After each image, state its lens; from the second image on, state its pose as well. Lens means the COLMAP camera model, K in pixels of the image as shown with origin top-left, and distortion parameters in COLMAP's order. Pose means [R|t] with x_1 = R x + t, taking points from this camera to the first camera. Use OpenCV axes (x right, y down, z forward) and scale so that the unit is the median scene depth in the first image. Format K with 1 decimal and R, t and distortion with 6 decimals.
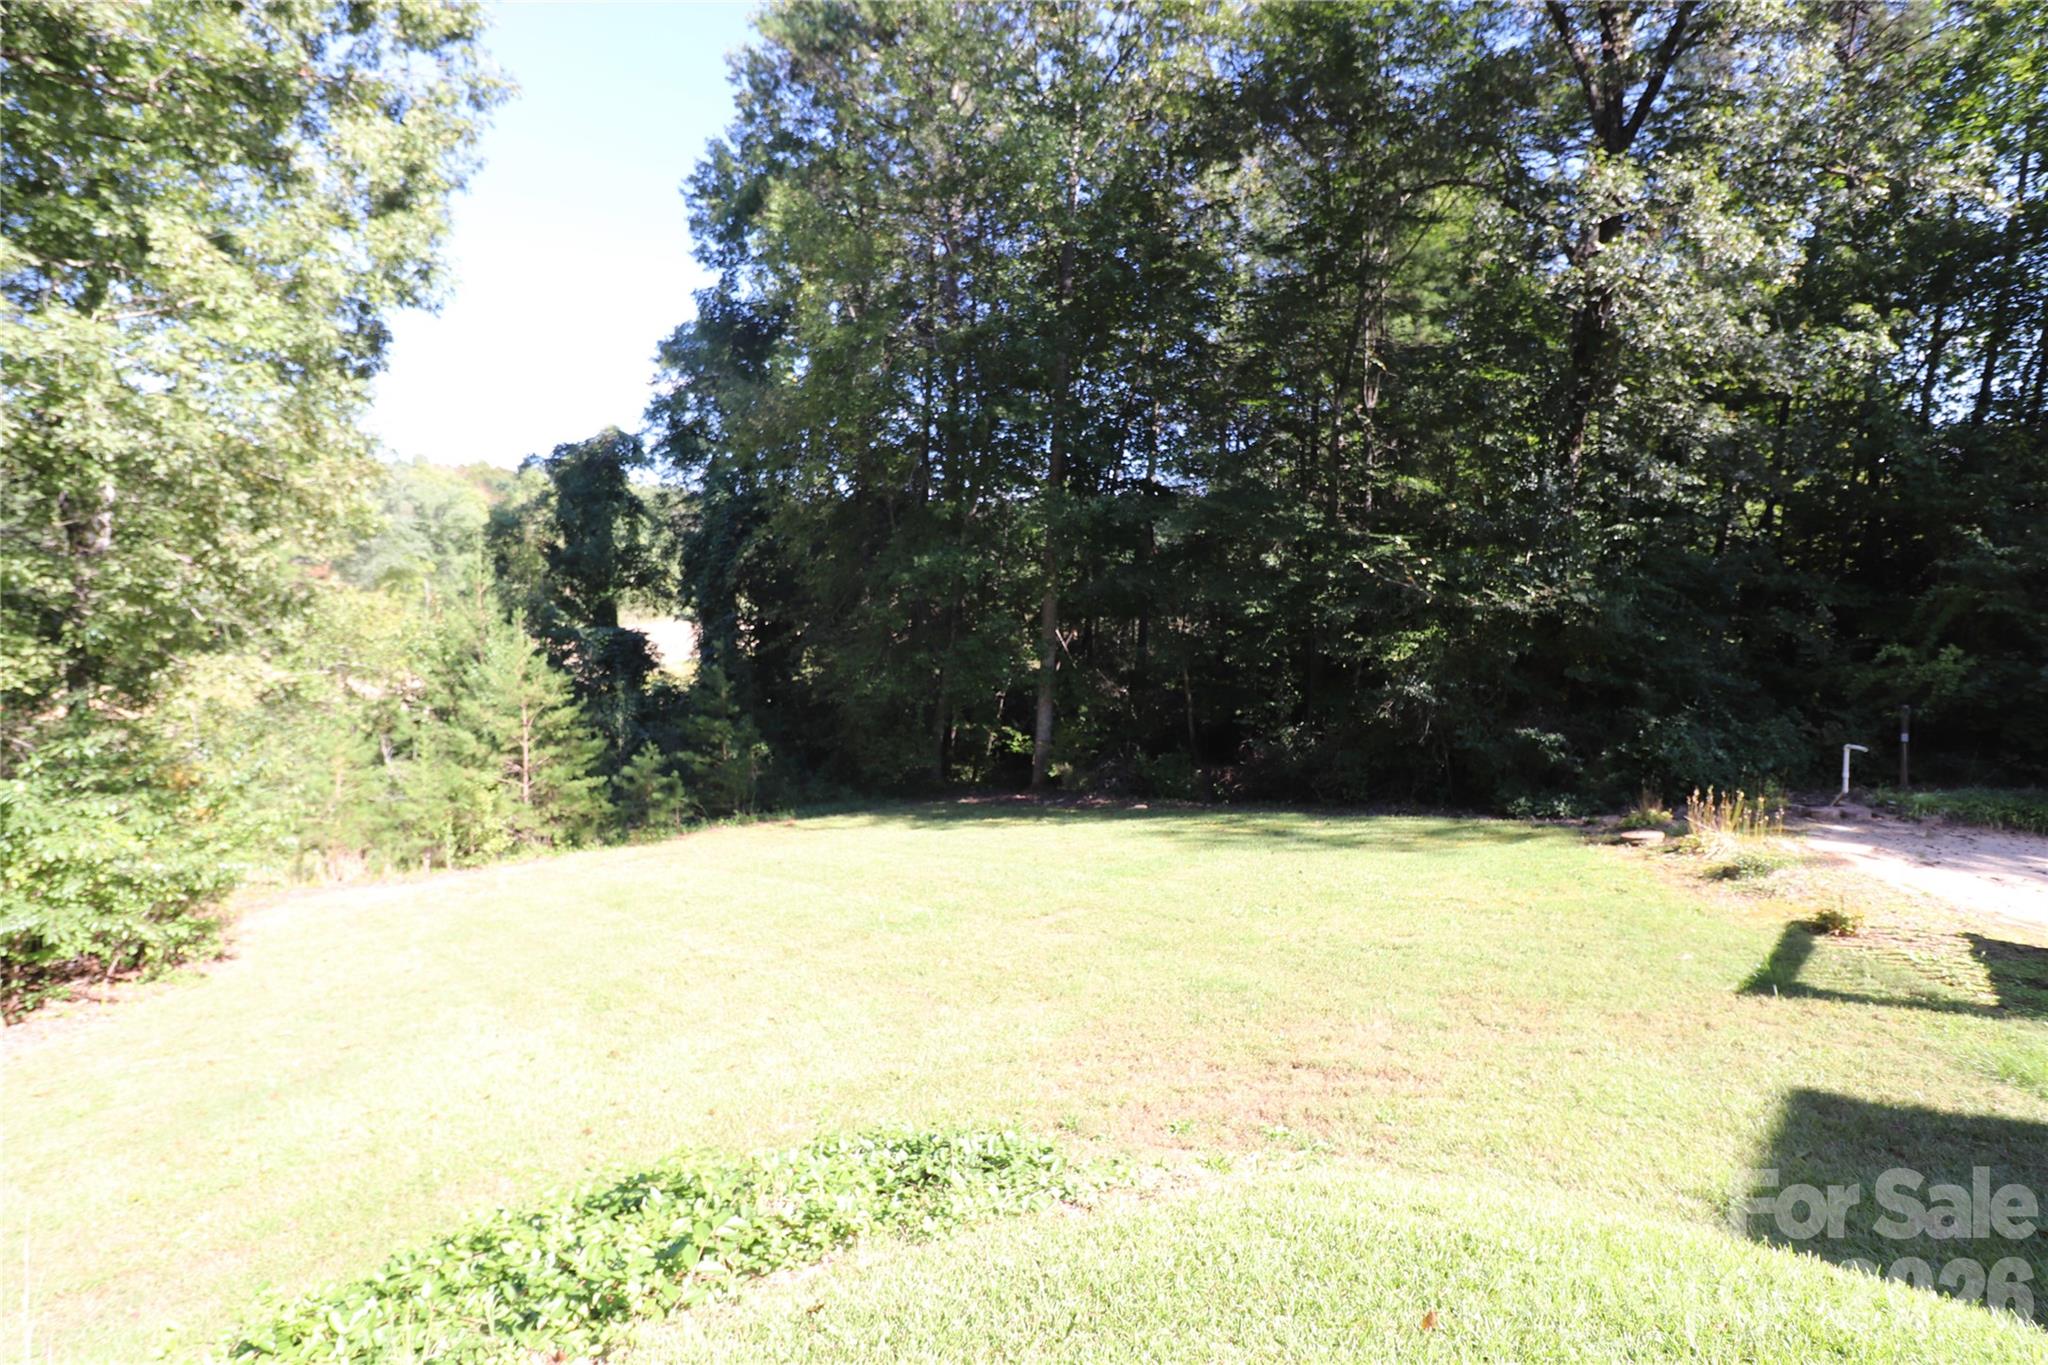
lens RADIAL K [[951.3, 0, 1018.0], [0, 951.3, 677.0], [0, 0, 1]] dist [-0.000122, -0.011660]
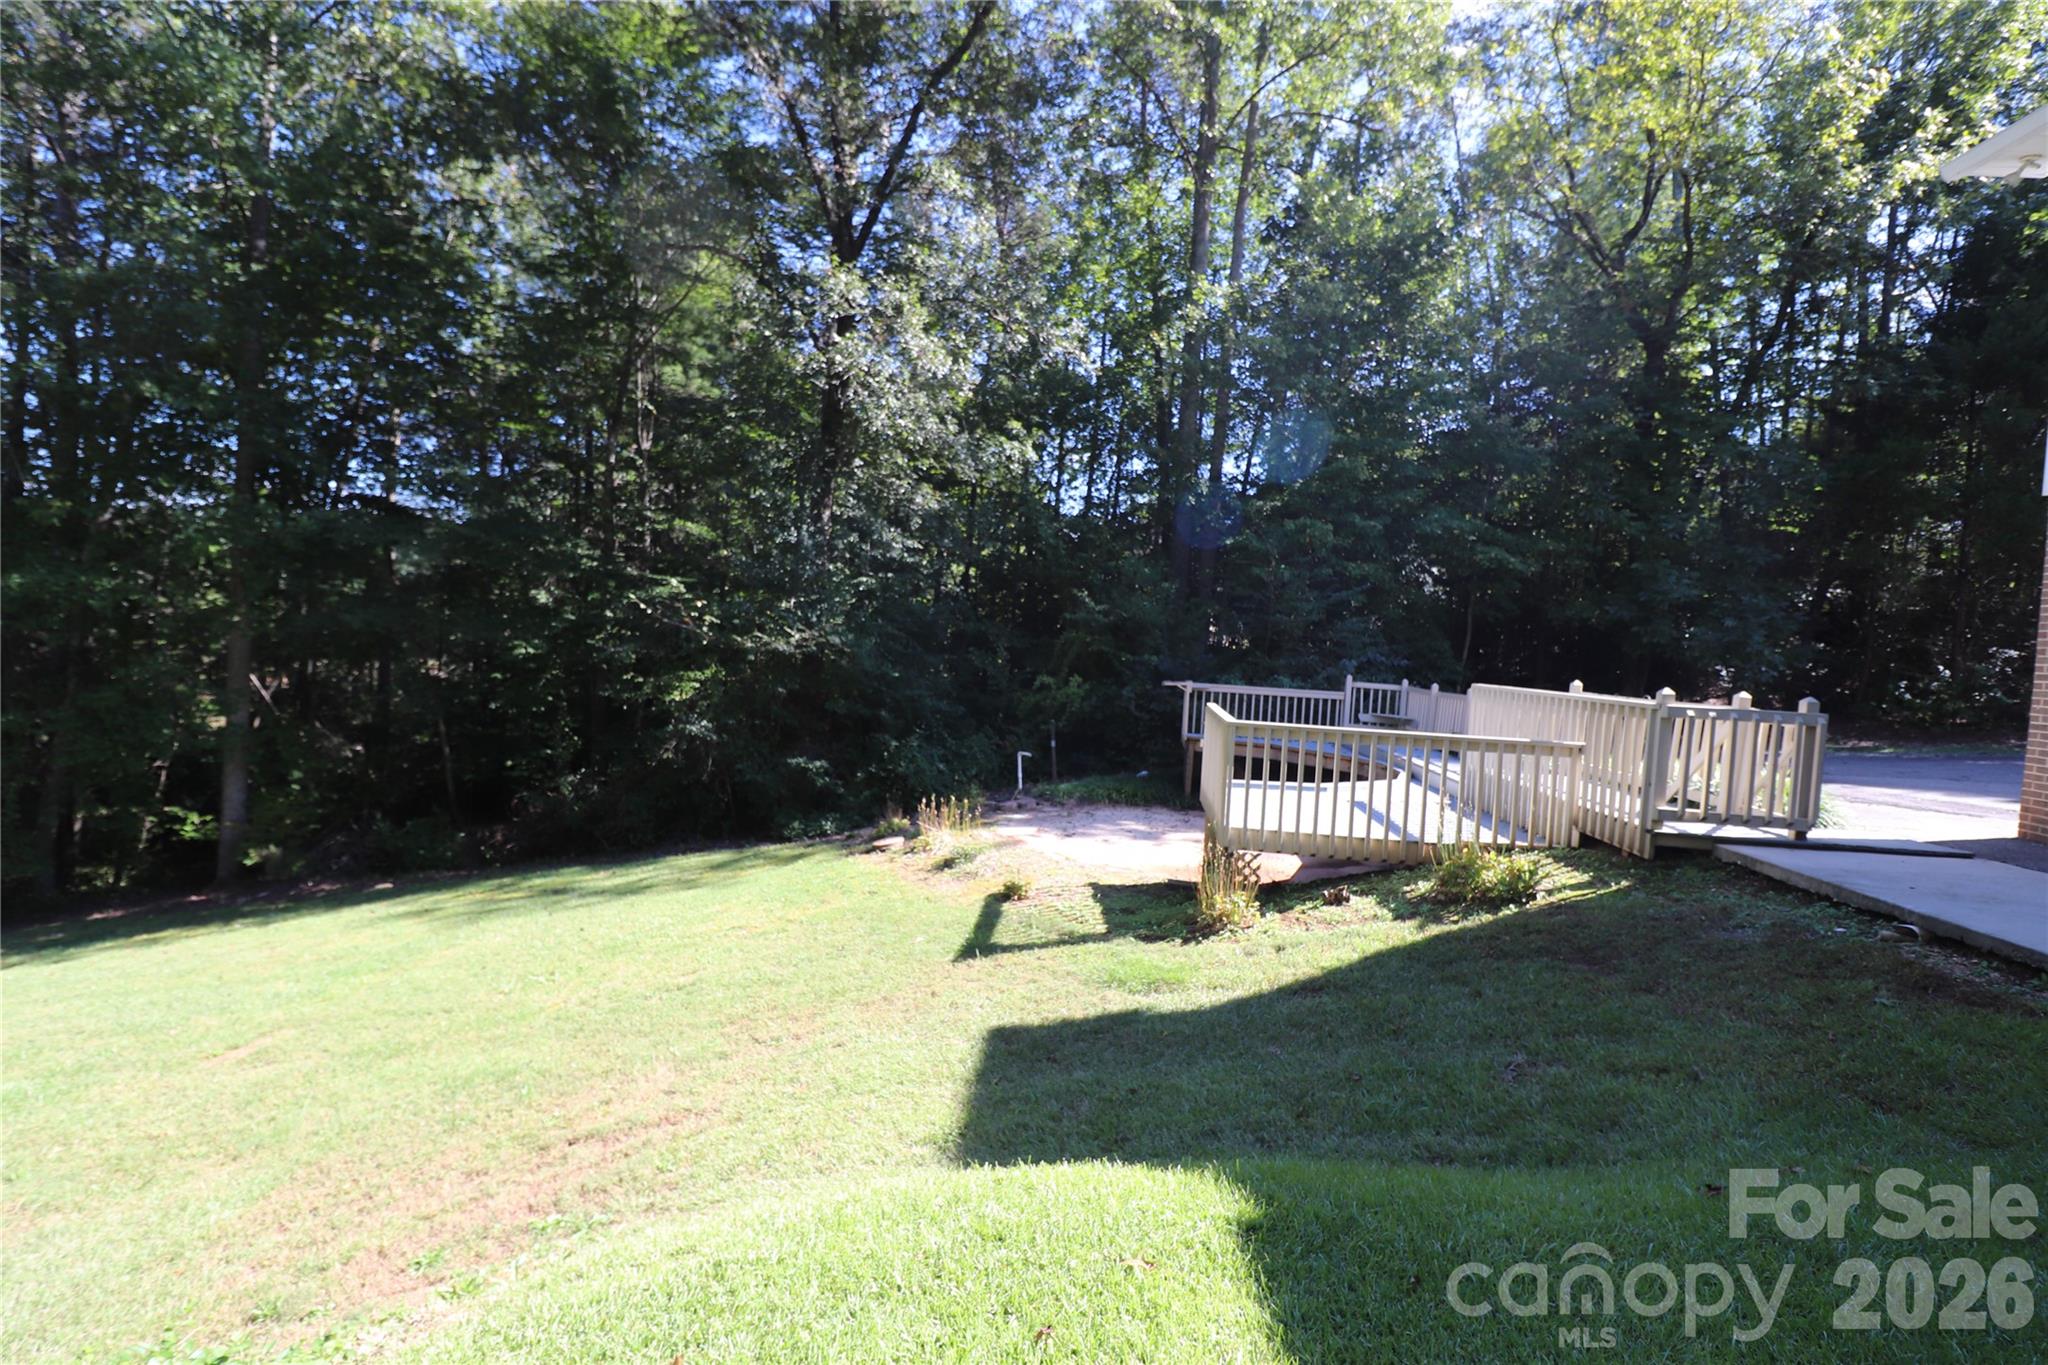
lens RADIAL K [[951.3, 0, 1018.0], [0, 951.3, 677.0], [0, 0, 1]] dist [-0.000122, -0.011660]
pose [[0.753277, -0.019320, 0.657419, 0.004290], [0.046935, 0.998599, -0.024432, -0.000470], [-0.656026, 0.049259, 0.753129, -0.001763]]
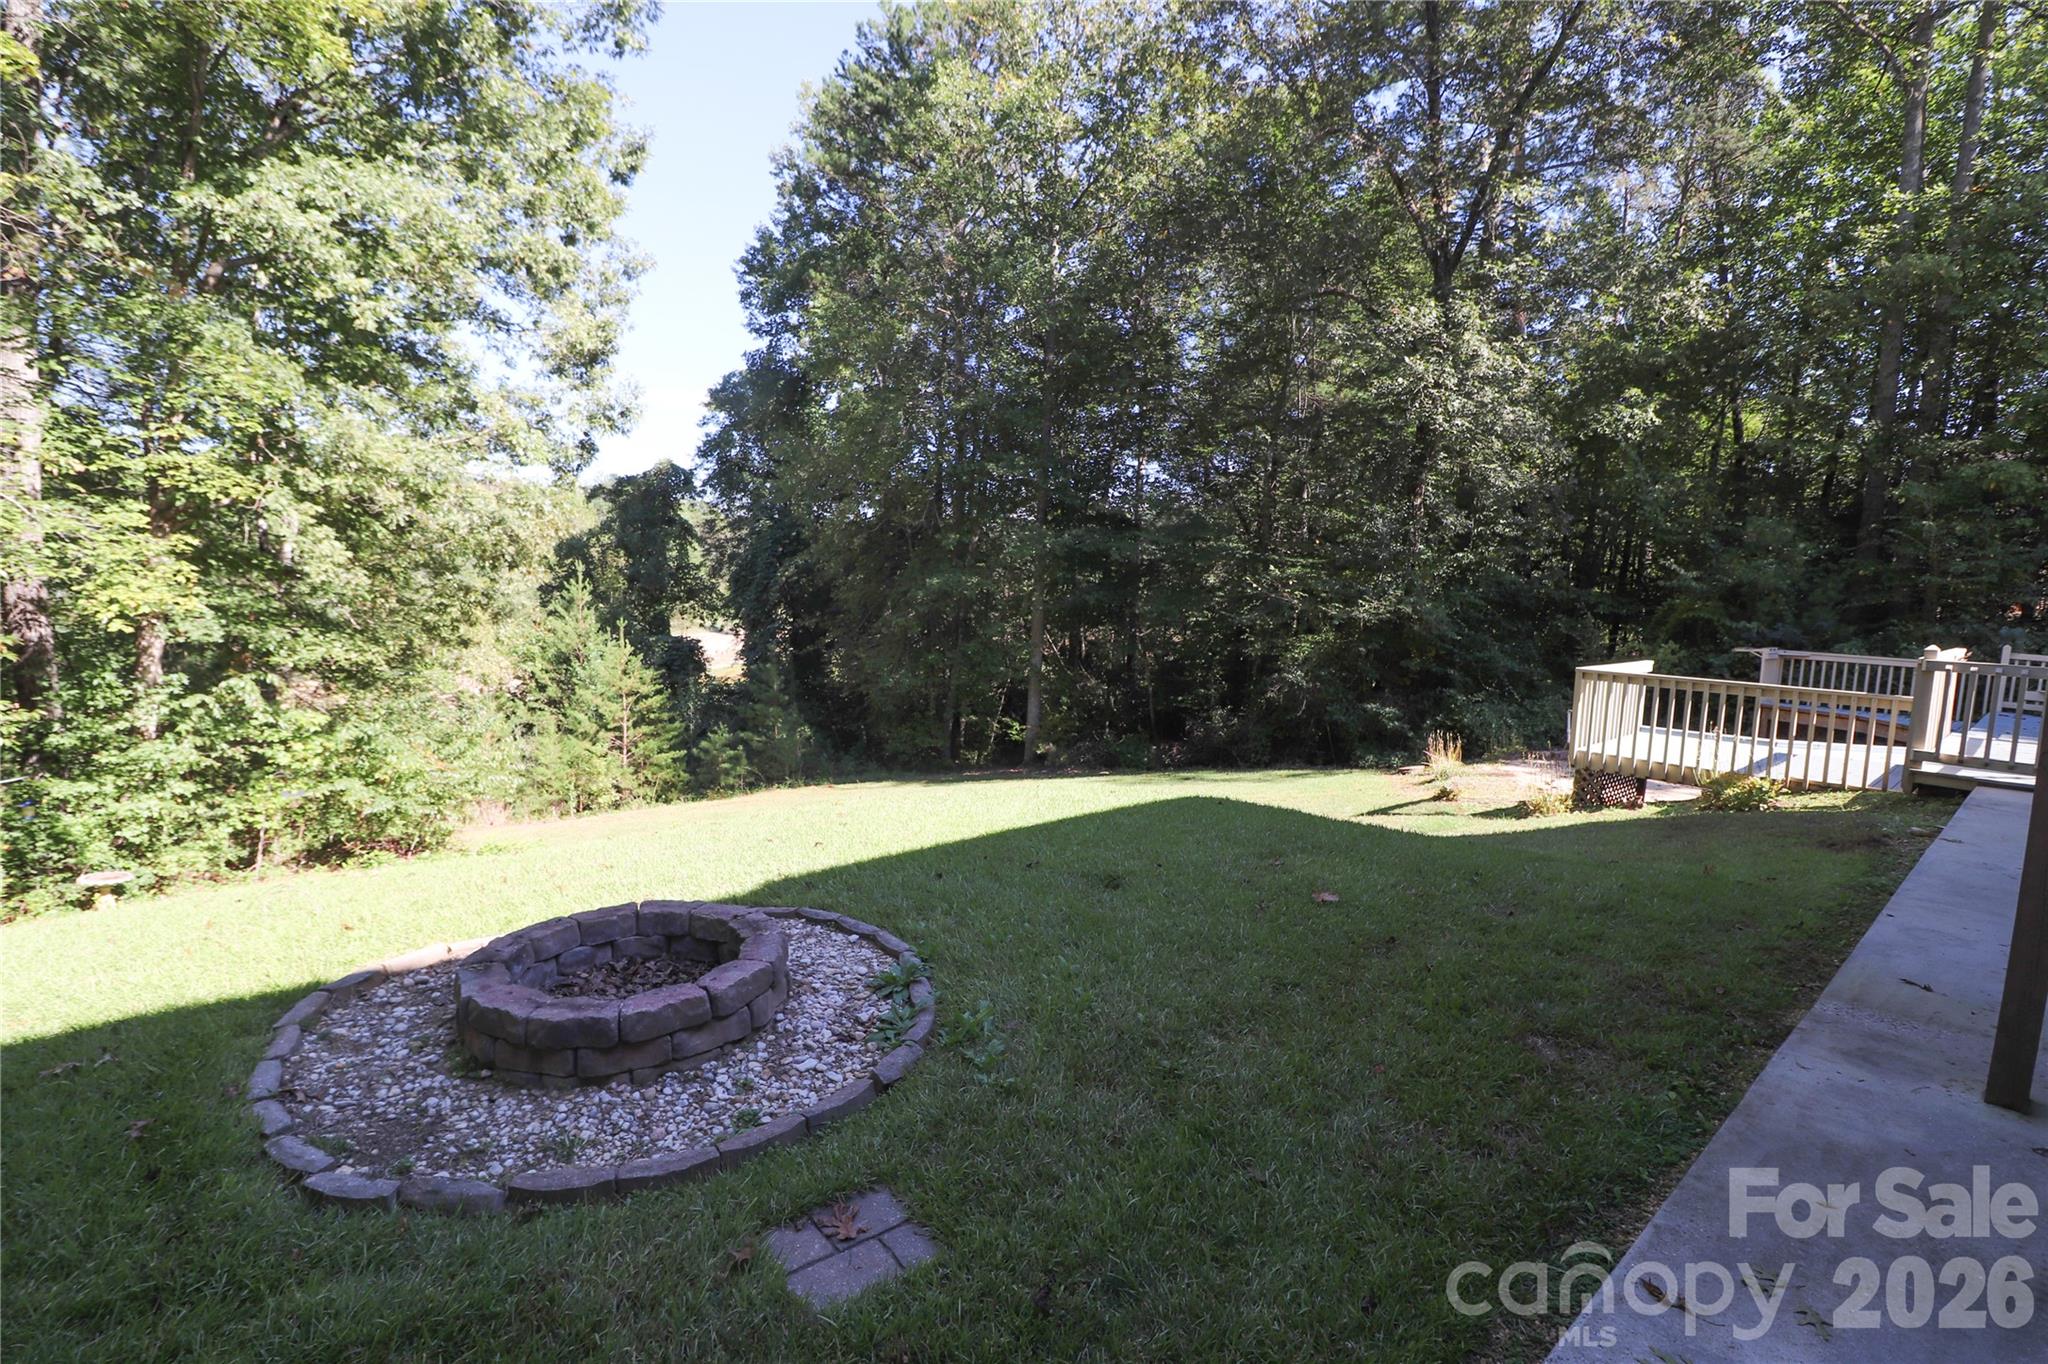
lens RADIAL K [[946.1, 0, 1024.4], [0, 946.1, 679.1], [0, 0, 1]] dist [0.001519, -0.011190]
pose [[0.999917, -0.001119, -0.012823, 0.036684], [0.000993, 0.999951, -0.009846, 0.021814], [0.012833, 0.009833, 0.999869, -0.259796]]
